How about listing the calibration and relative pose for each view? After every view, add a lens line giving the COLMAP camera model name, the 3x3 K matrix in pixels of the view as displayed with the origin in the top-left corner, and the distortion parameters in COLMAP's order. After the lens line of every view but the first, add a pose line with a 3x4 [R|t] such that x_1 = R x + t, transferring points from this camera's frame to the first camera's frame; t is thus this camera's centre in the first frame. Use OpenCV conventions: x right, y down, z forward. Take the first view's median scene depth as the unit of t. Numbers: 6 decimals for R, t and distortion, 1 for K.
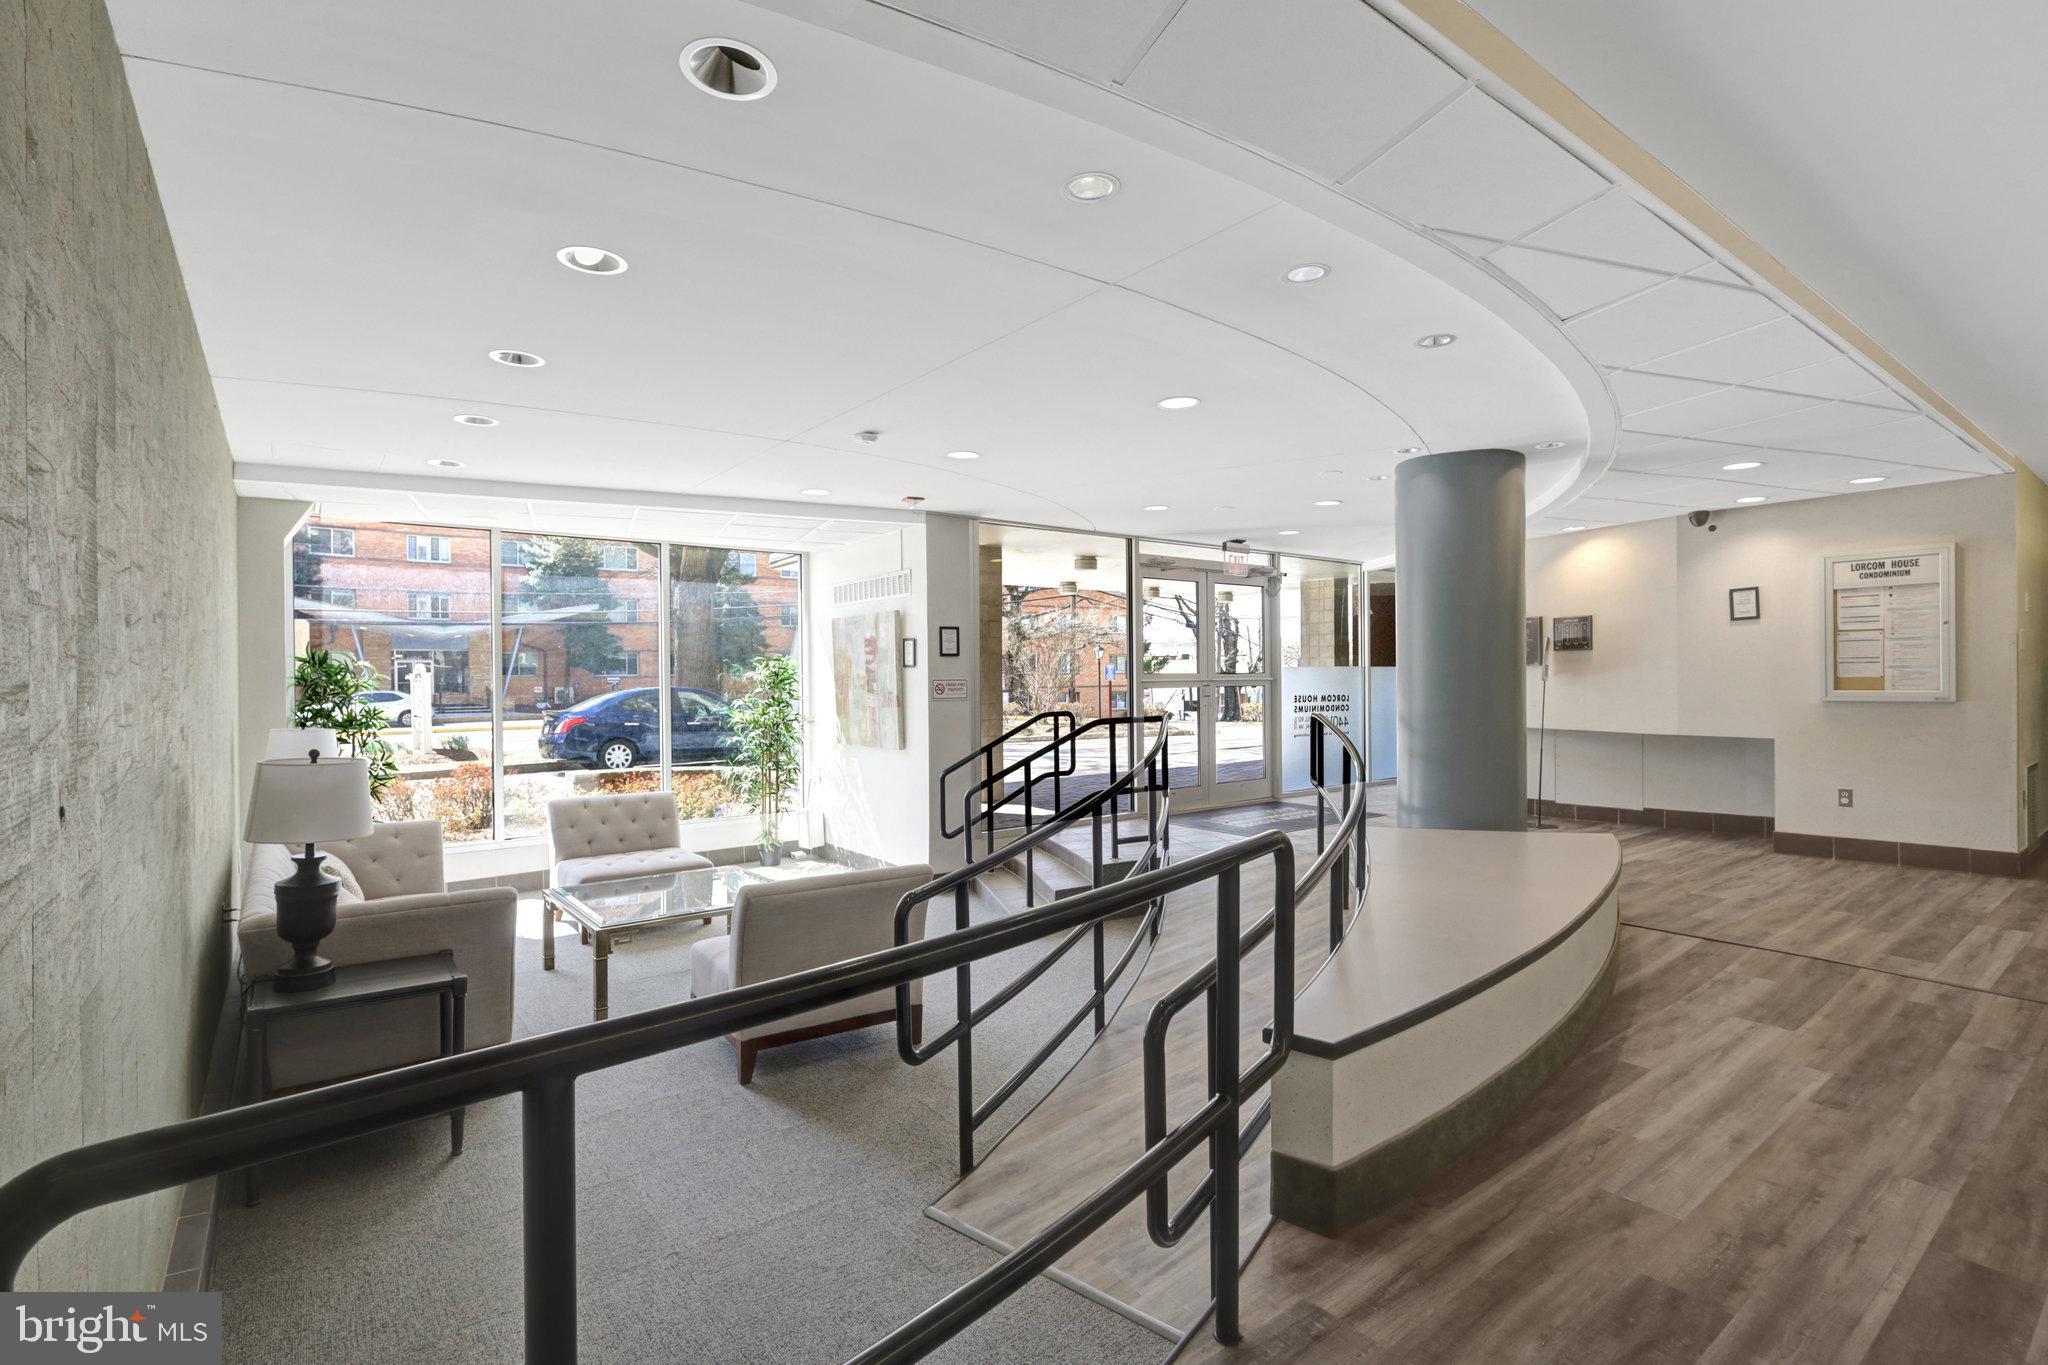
lens RADIAL K [[962.6, 0, 1019.6], [0, 962.6, 684.1], [0, 0, 1]] dist [-0.000100, 0.002286]
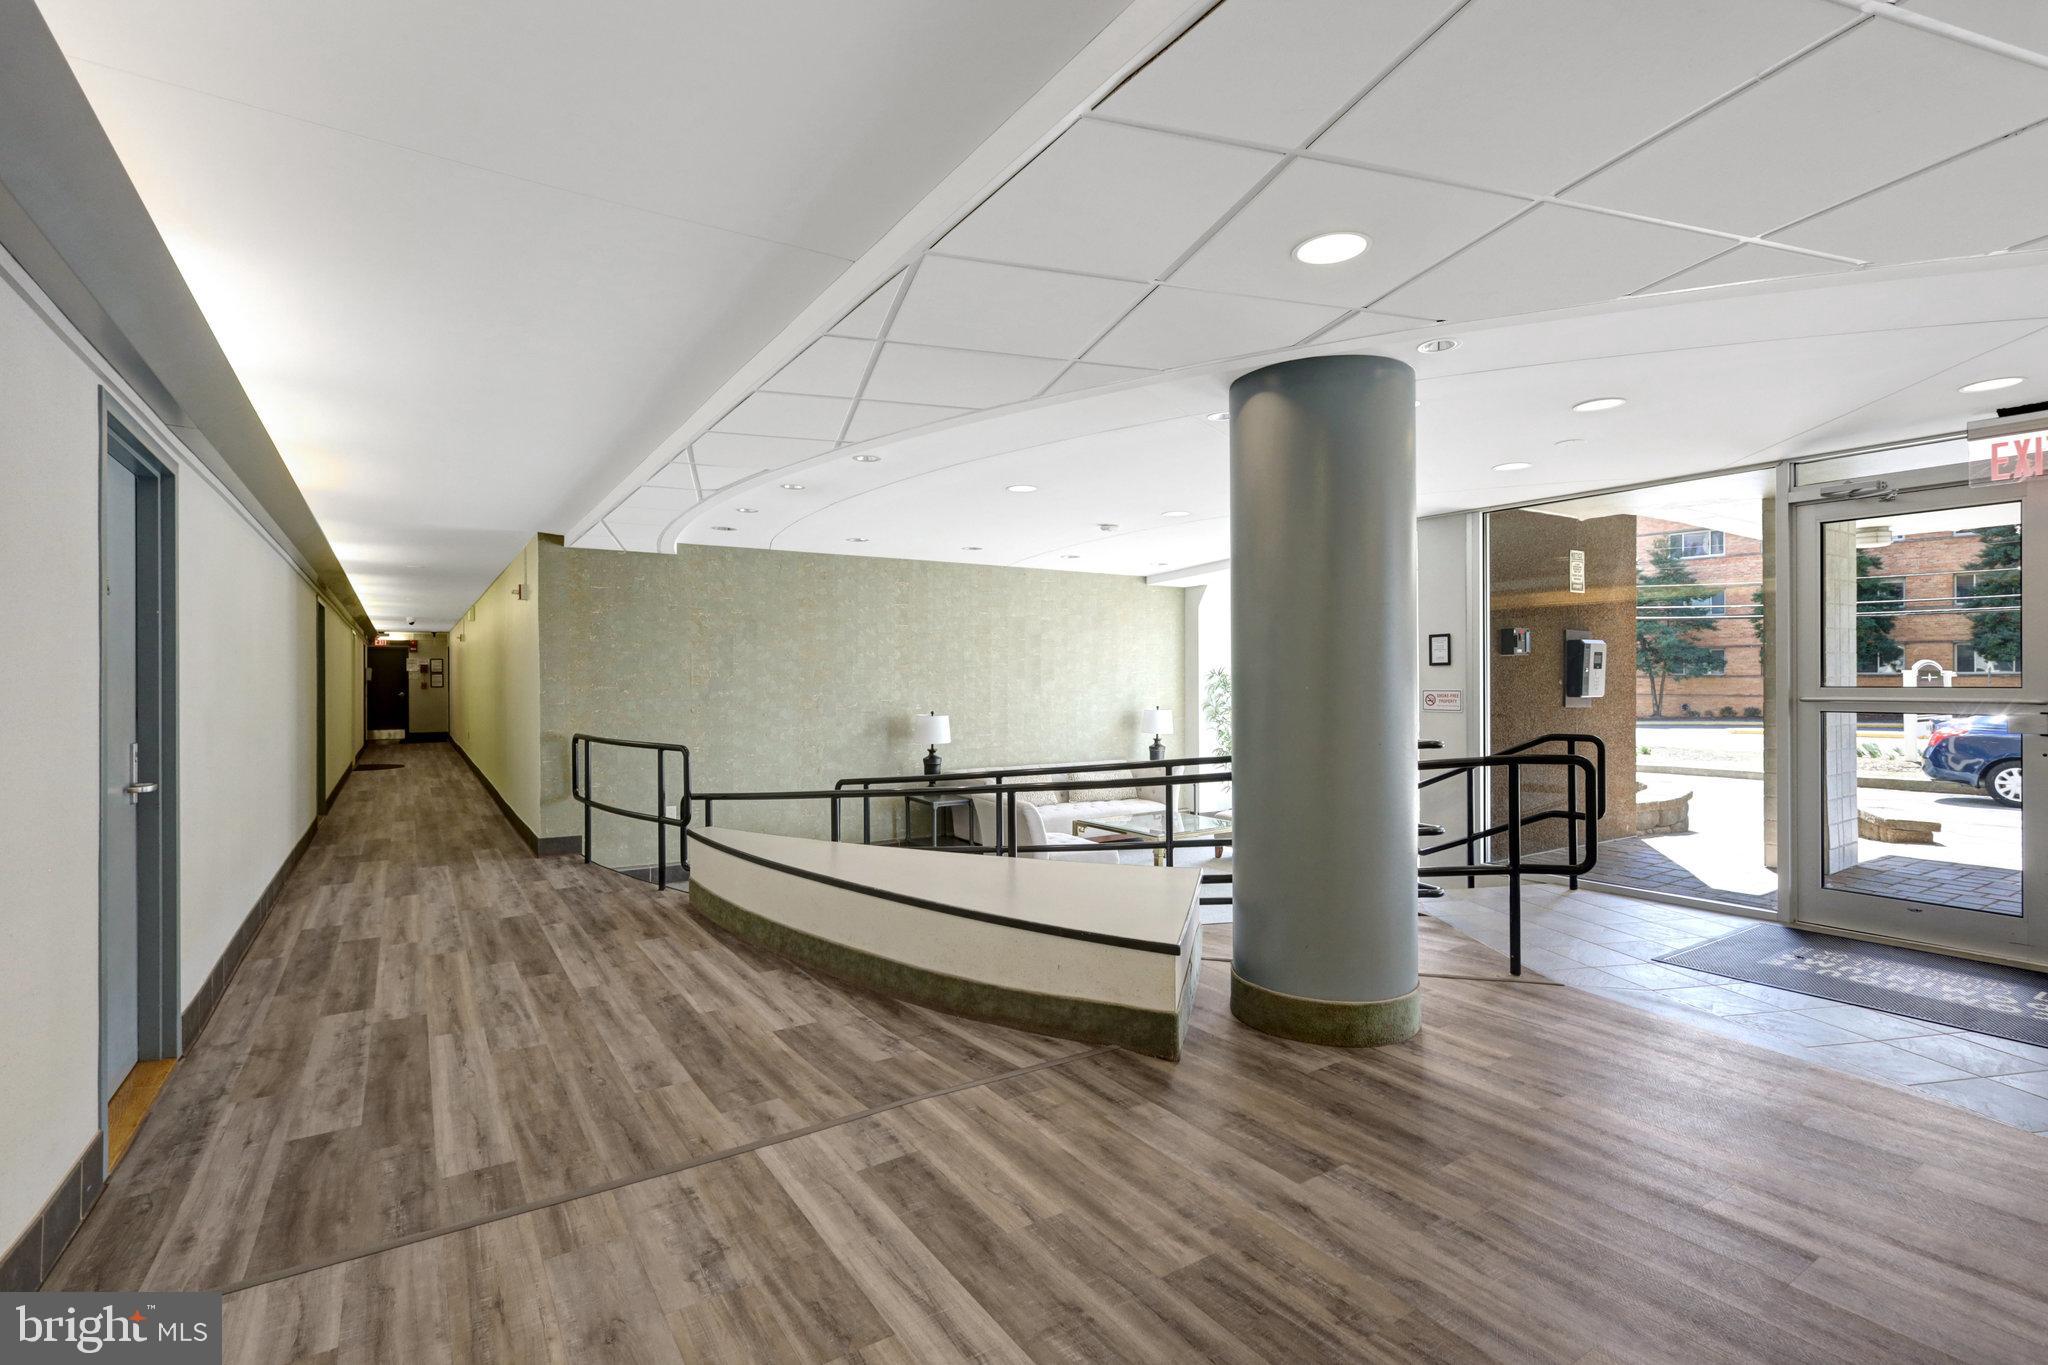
lens RADIAL K [[962.6, 0, 1017.0], [0, 962.6, 677.9], [0, 0, 1]] dist [-0.000100, 0.002286]
pose [[-0.094265, 0.006329, -0.995527, 2.004118], [-0.002075, 0.999976, 0.006553, -0.048751], [0.995545, 0.002683, -0.094249, 1.487636]]
